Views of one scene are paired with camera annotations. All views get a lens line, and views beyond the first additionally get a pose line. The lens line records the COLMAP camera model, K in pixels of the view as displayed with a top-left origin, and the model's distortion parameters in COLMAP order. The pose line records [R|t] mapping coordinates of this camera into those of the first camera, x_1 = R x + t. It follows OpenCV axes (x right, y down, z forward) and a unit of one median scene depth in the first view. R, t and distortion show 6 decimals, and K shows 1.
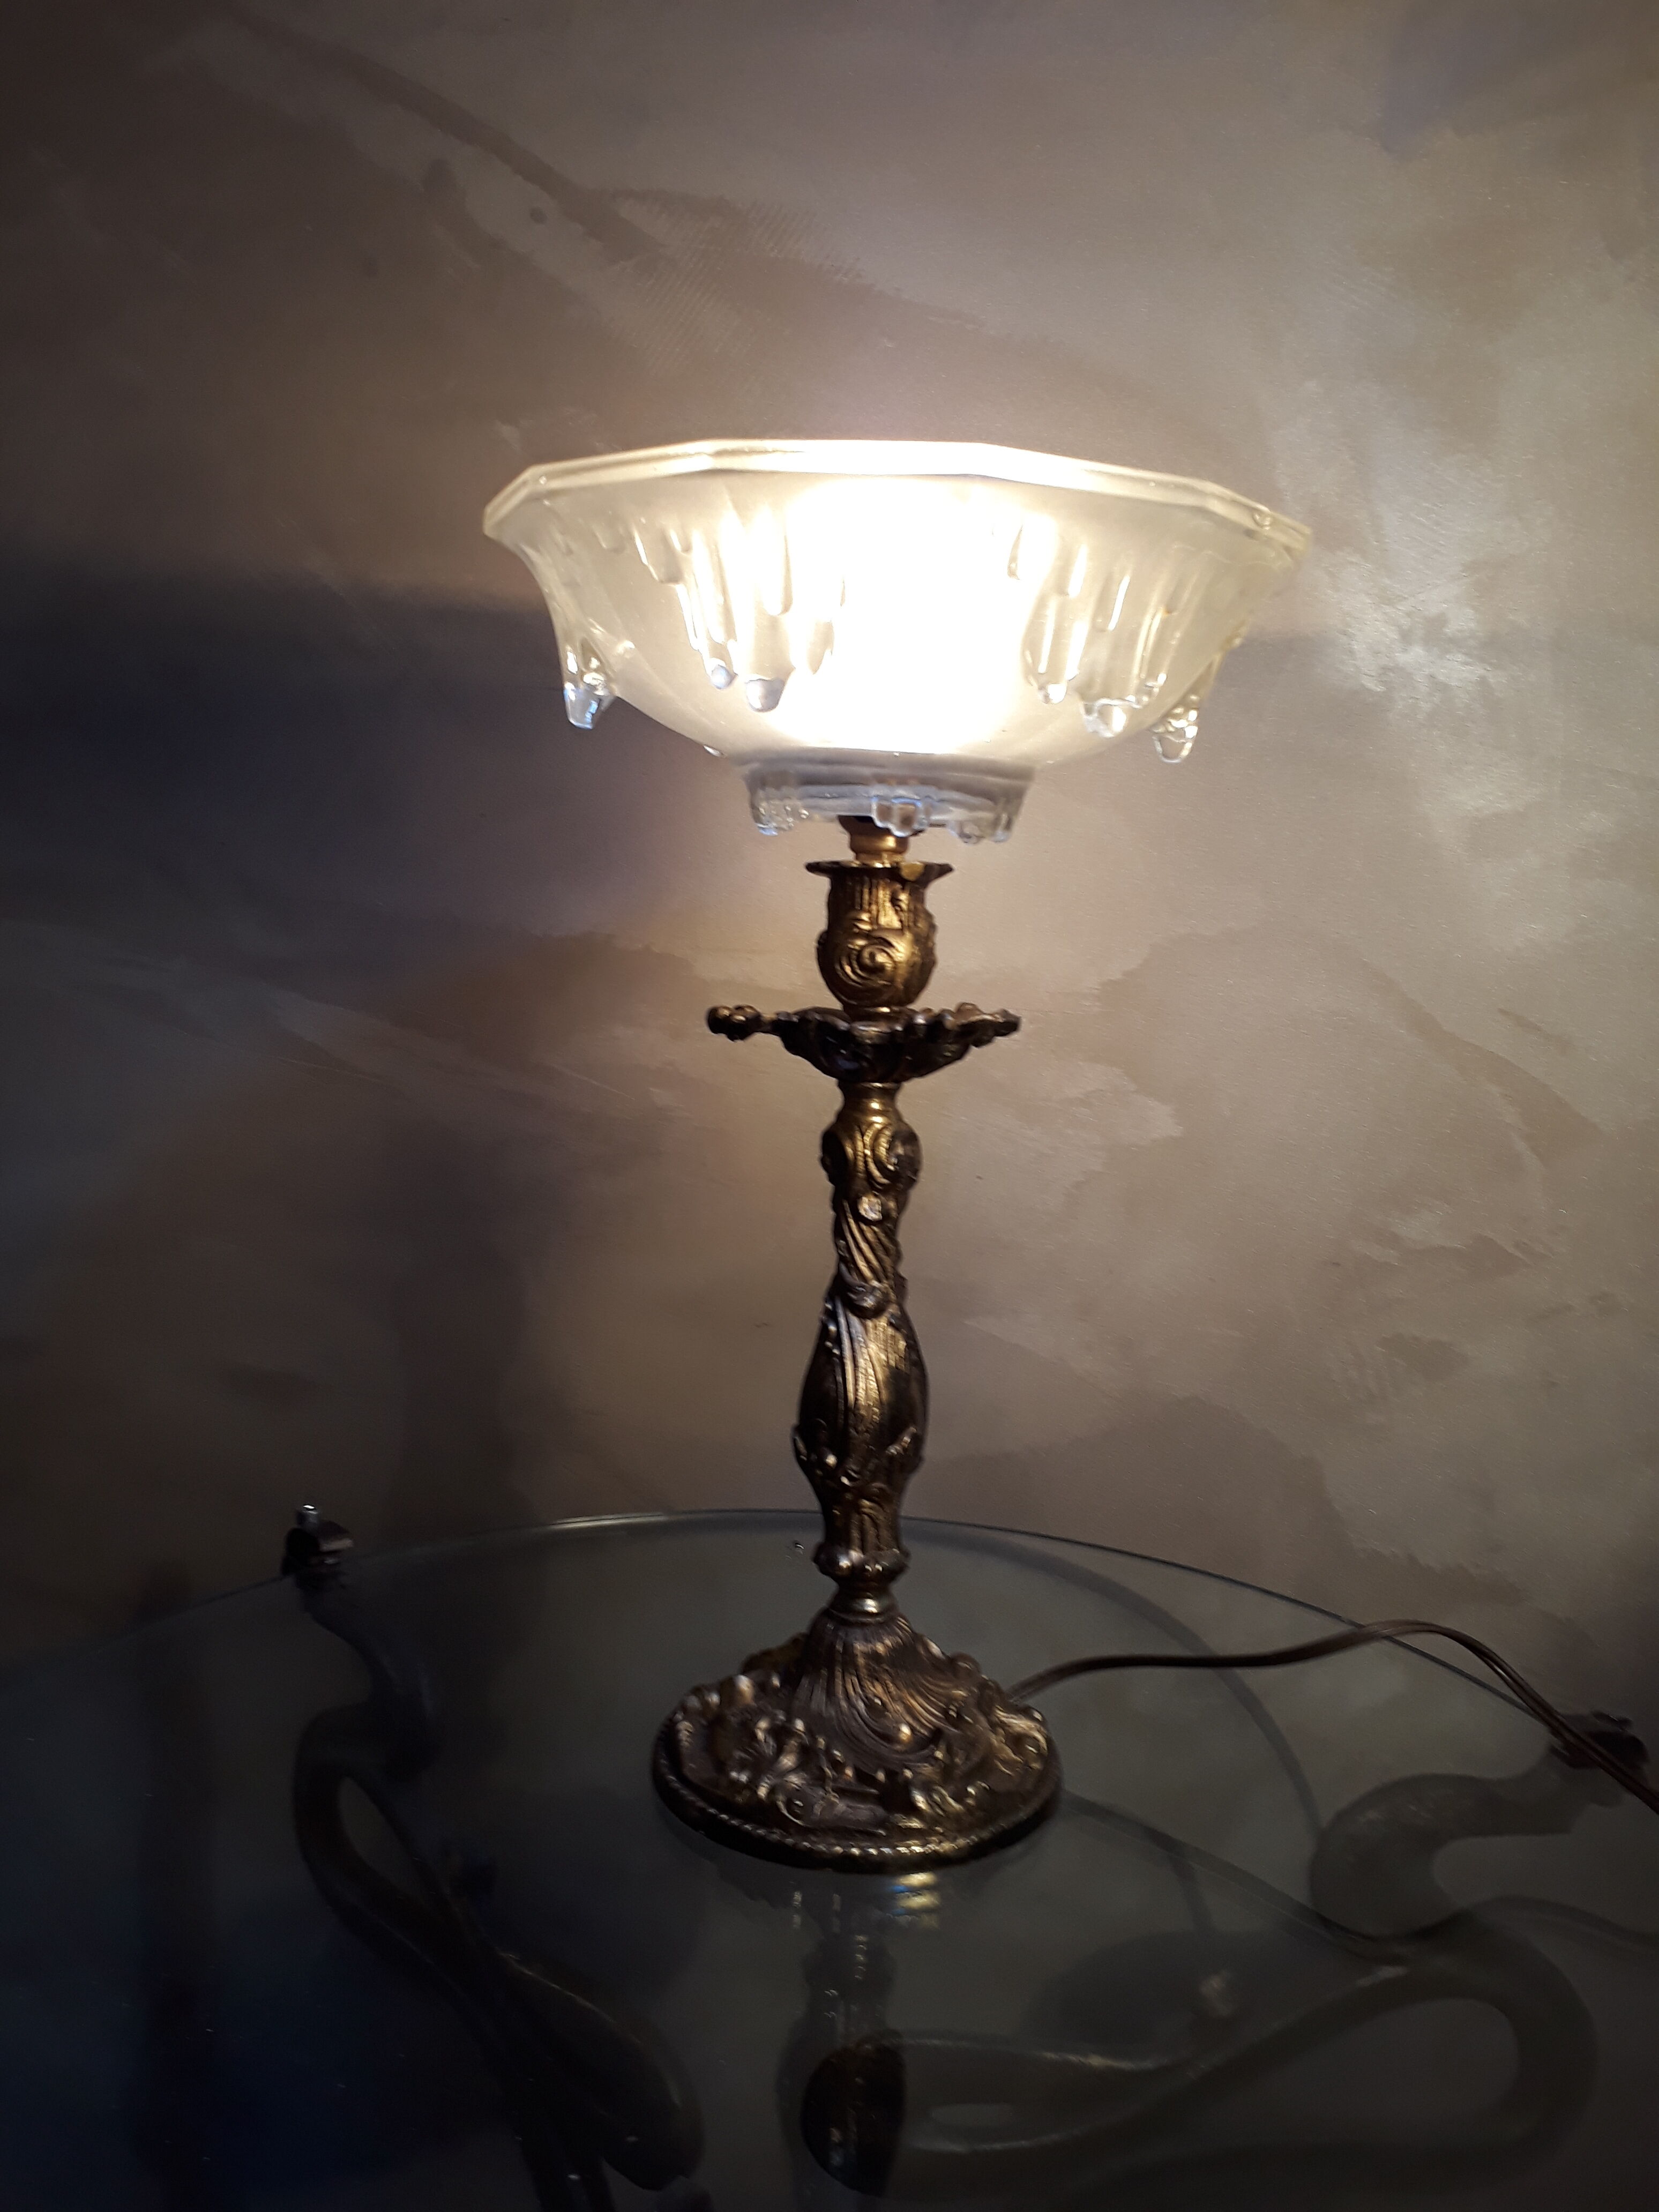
lens RADIAL K [[1844.7, 0, 781.2], [0, 1844.7, 1087.7], [0, 0, 1]] dist [0.051508, -0.109474]
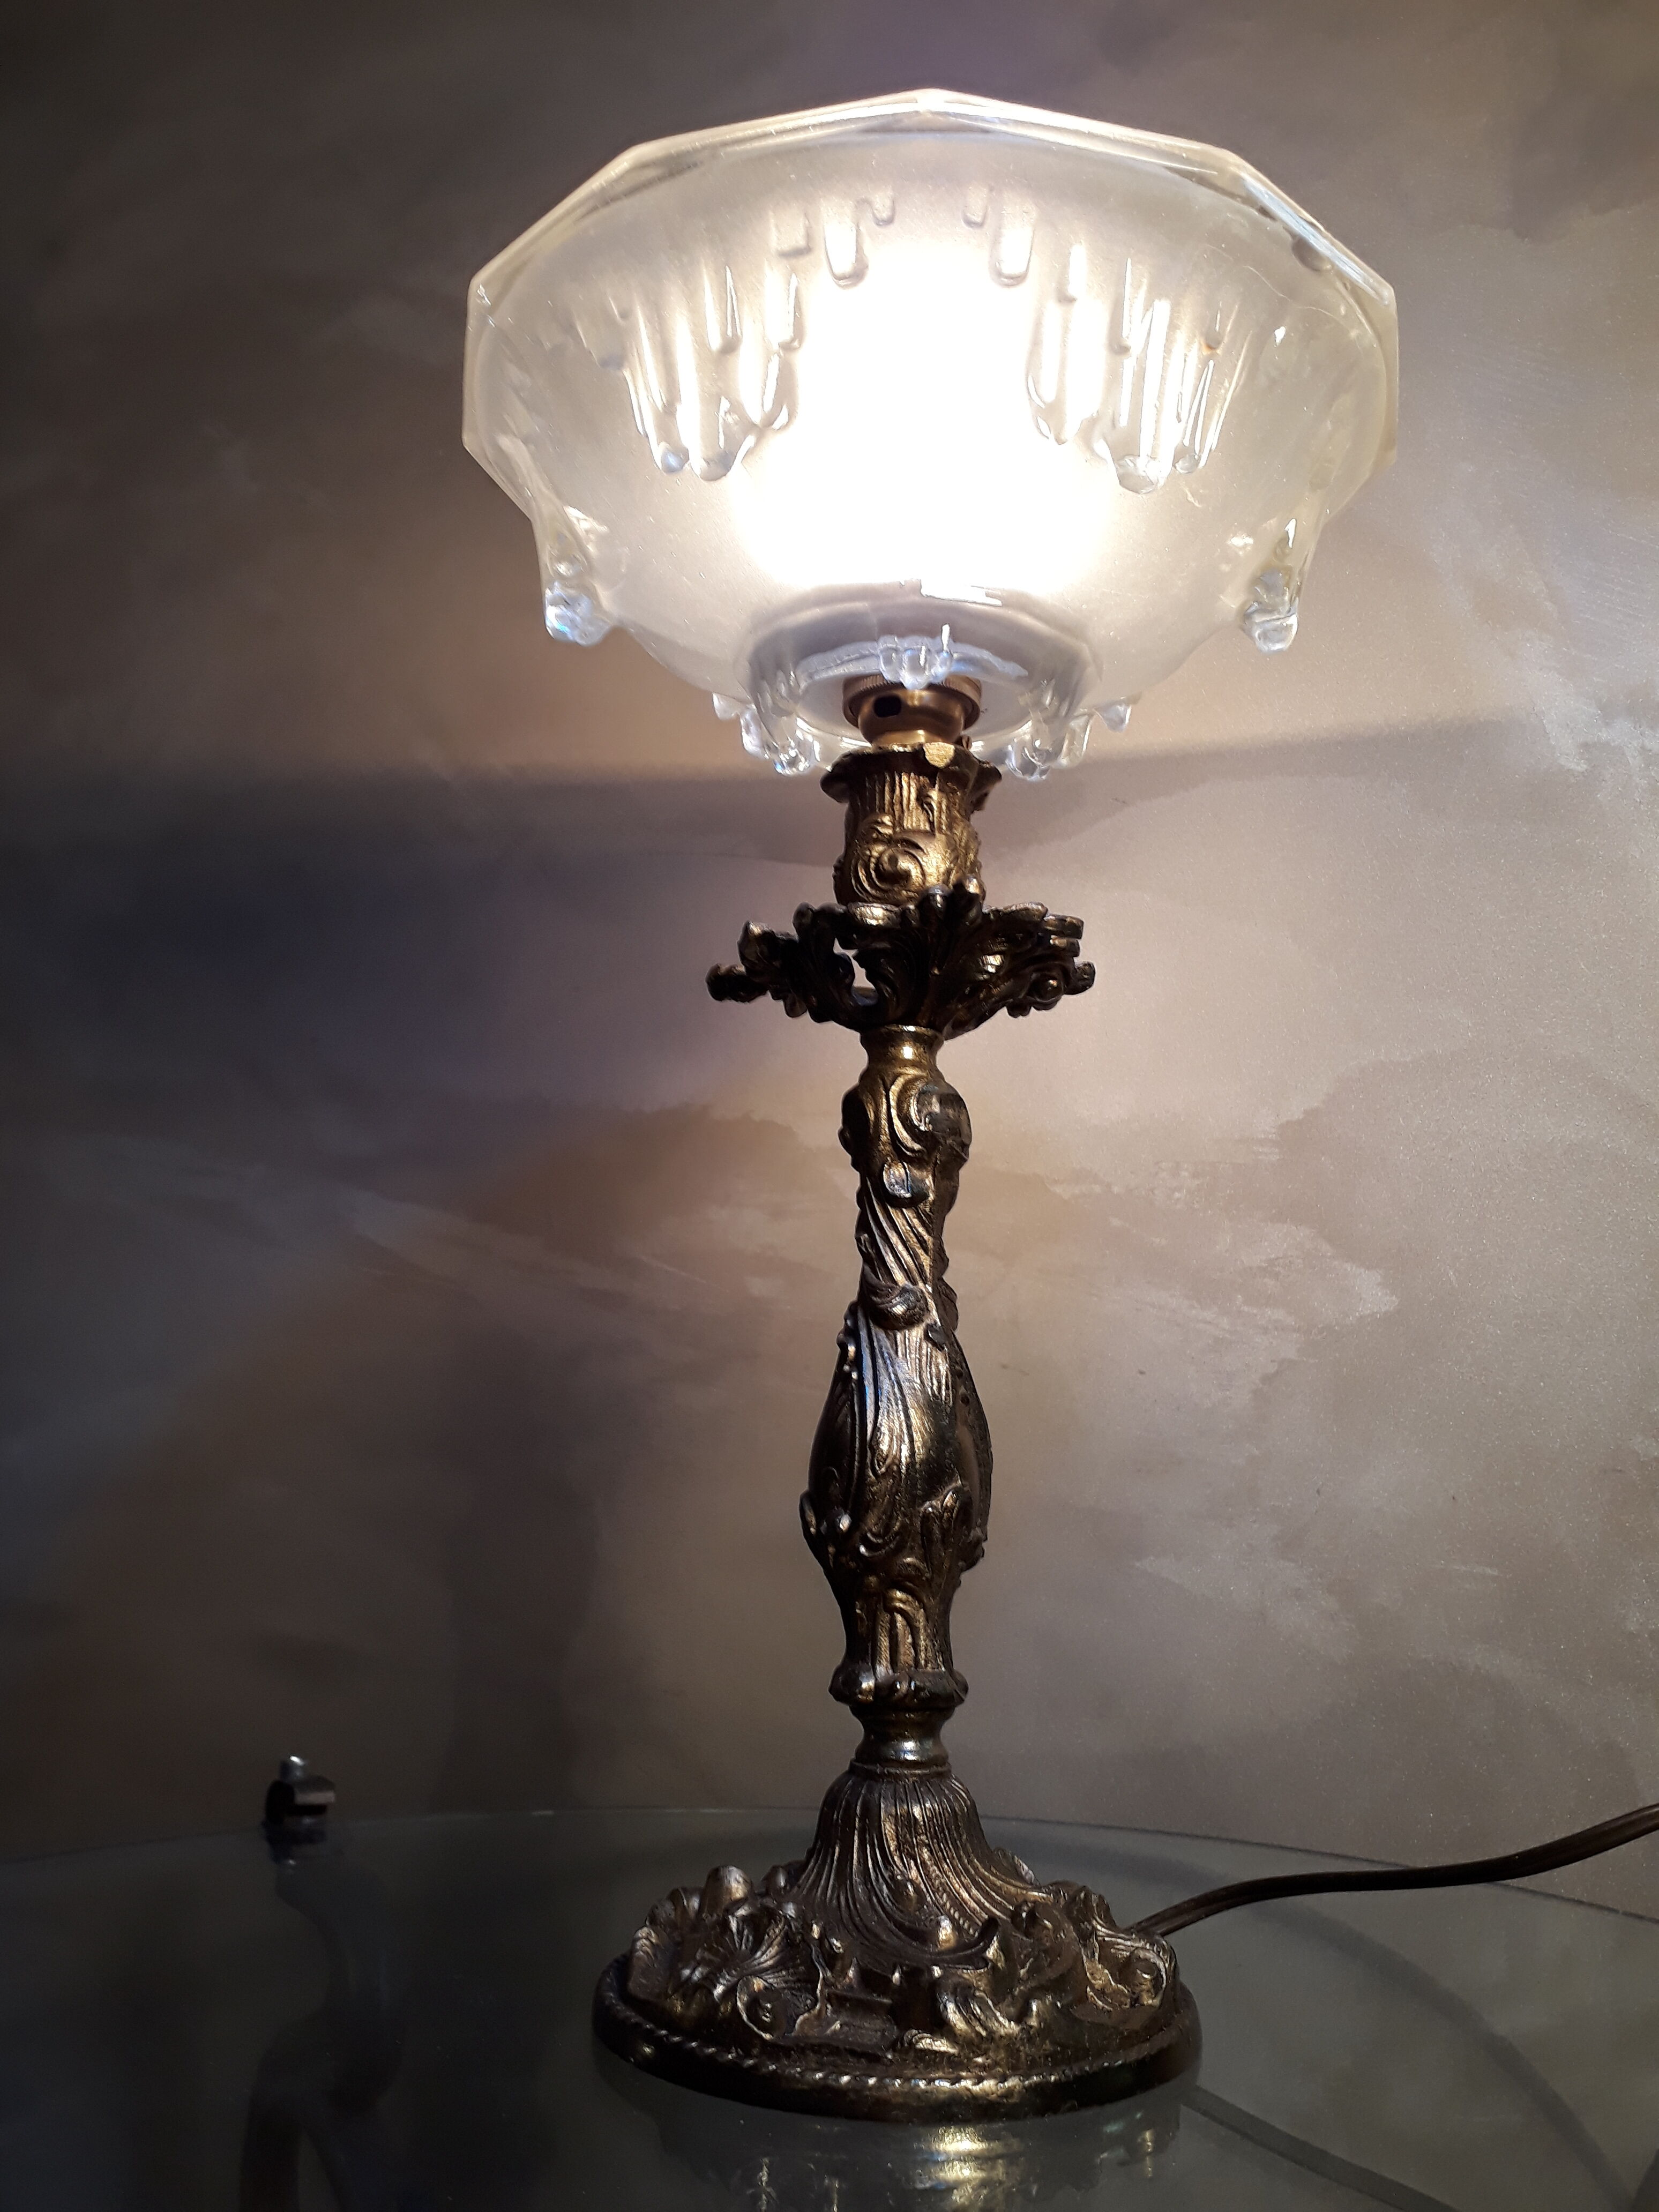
lens RADIAL K [[1844.7, 0, 759.1], [0, 1844.7, 1047.5], [0, 0, 1]] dist [0.051508, -0.109474]
pose [[0.985578, -0.030404, -0.166471, 0.120553], [-0.024403, 0.947911, -0.317600, 0.257689], [0.167455, 0.317082, 0.933497, 0.258915]]
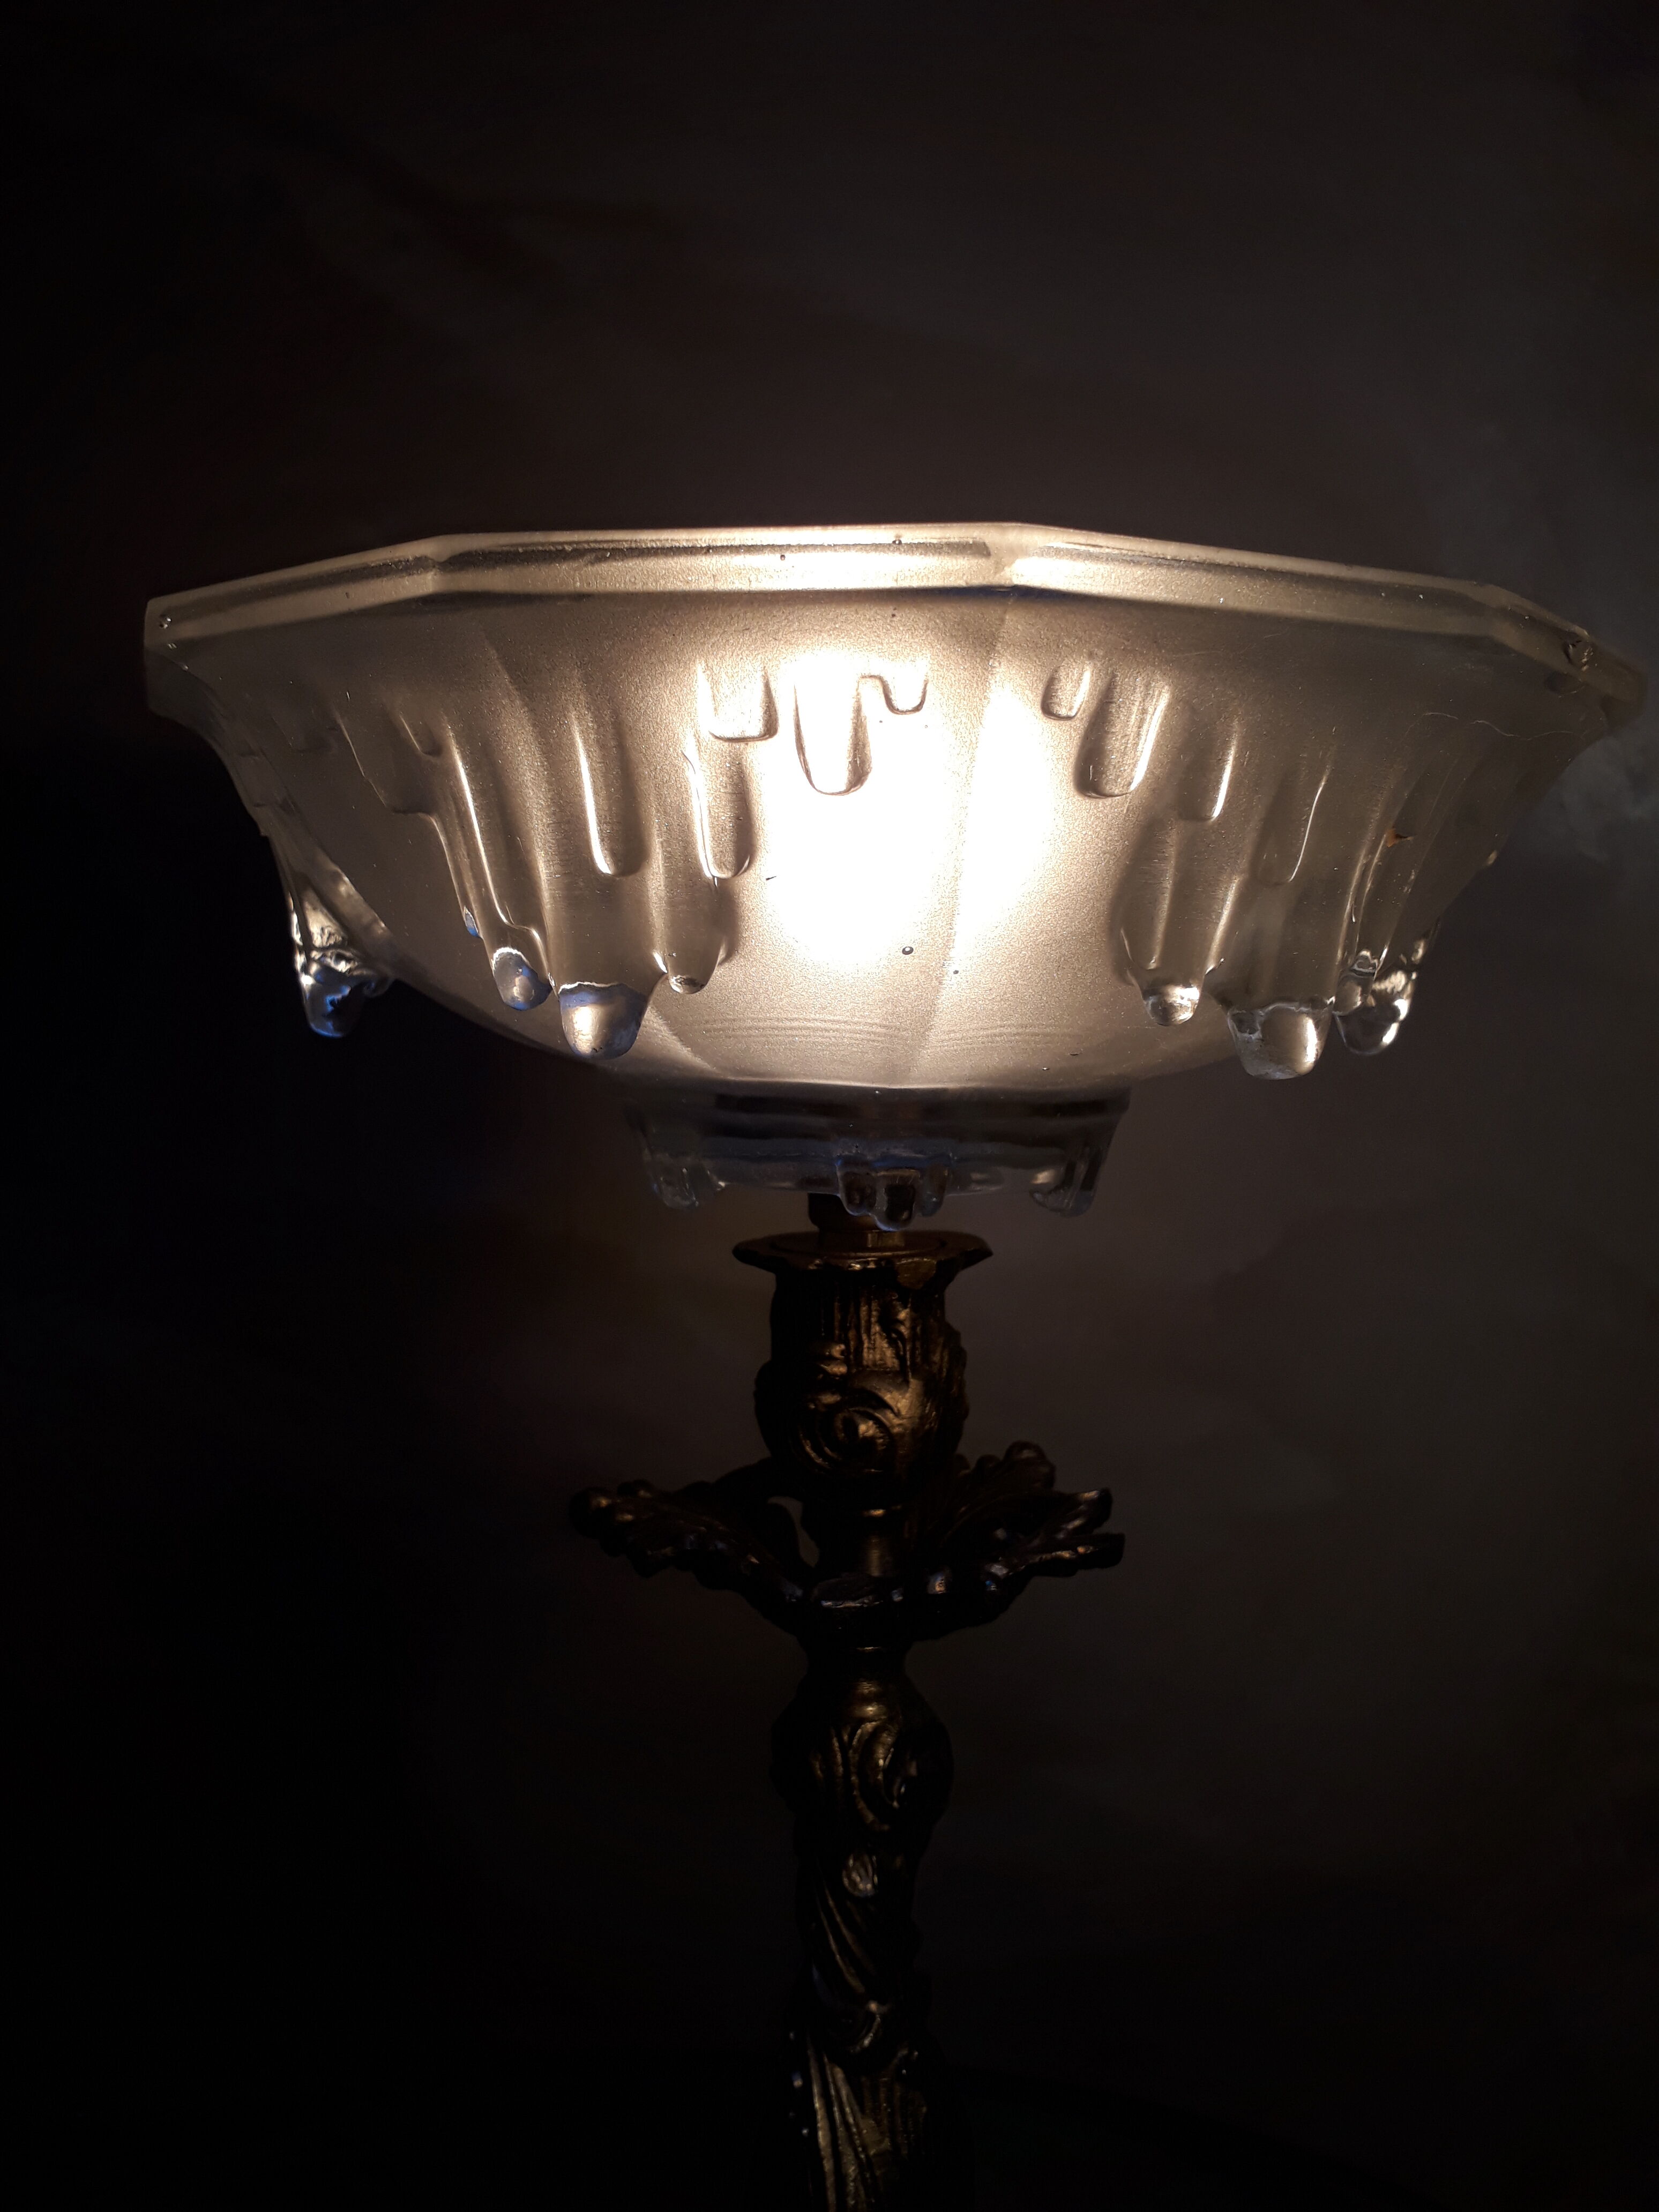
lens RADIAL K [[1844.7, 0, 776.3], [0, 1844.7, 1019.1], [0, 0, 1]] dist [0.051508, -0.109474]
pose [[0.999245, -0.022944, -0.031353, 0.046391], [0.020357, 0.996548, -0.080488, -0.145851], [0.033092, 0.079789, 0.996262, 0.424570]]
